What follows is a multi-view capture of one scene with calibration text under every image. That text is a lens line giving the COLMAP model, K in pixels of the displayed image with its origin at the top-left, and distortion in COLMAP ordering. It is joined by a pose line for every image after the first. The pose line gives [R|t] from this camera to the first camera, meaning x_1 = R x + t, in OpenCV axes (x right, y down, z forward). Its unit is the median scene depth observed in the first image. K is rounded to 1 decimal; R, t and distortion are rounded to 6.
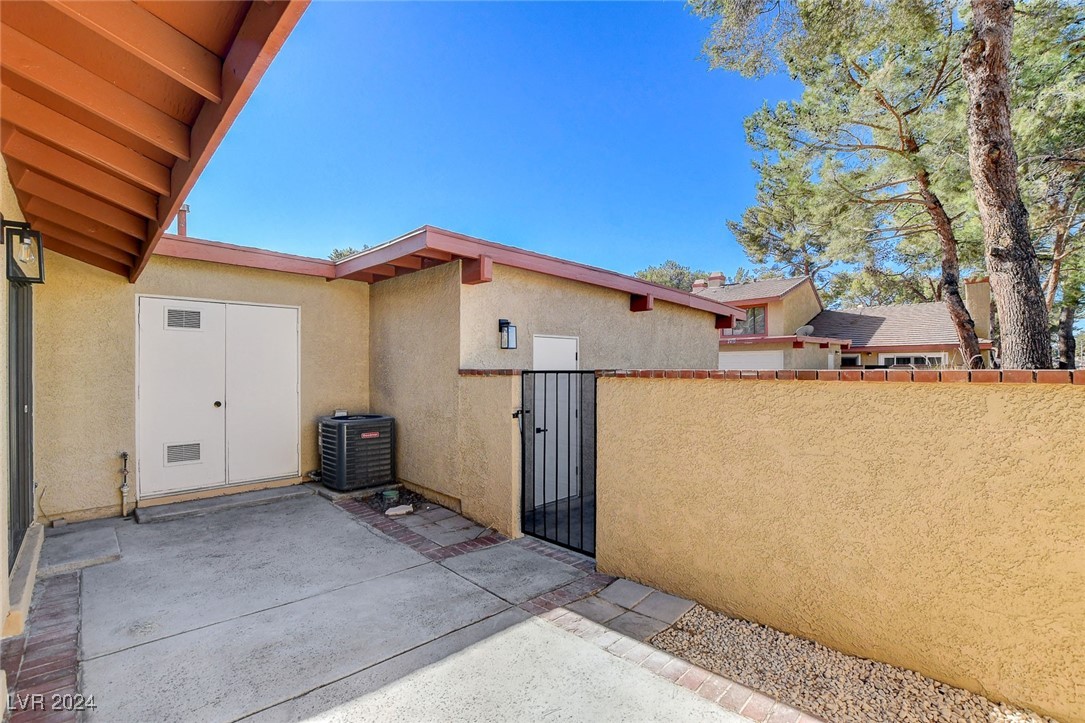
lens RADIAL K [[478.7, 0, 542.6], [0, 478.7, 366.5], [0, 0, 1]] dist [-0.004406, -0.000277]
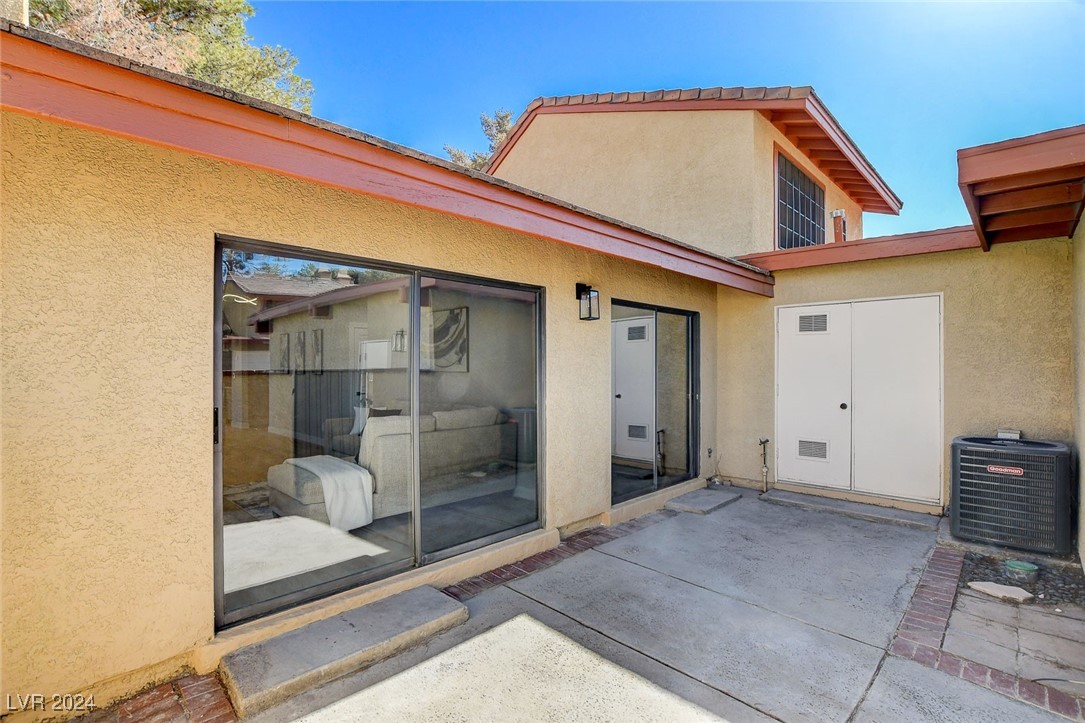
lens RADIAL K [[508.8, 0, 542.7], [0, 508.8, 365.3], [0, 0, 1]] dist [-0.001527, 0.000767]
pose [[0.041994, -0.006489, -0.999097, 0.373696], [0.000551, 0.999979, -0.006472, 0.000722], [0.999118, -0.000279, 0.041997, 0.365871]]
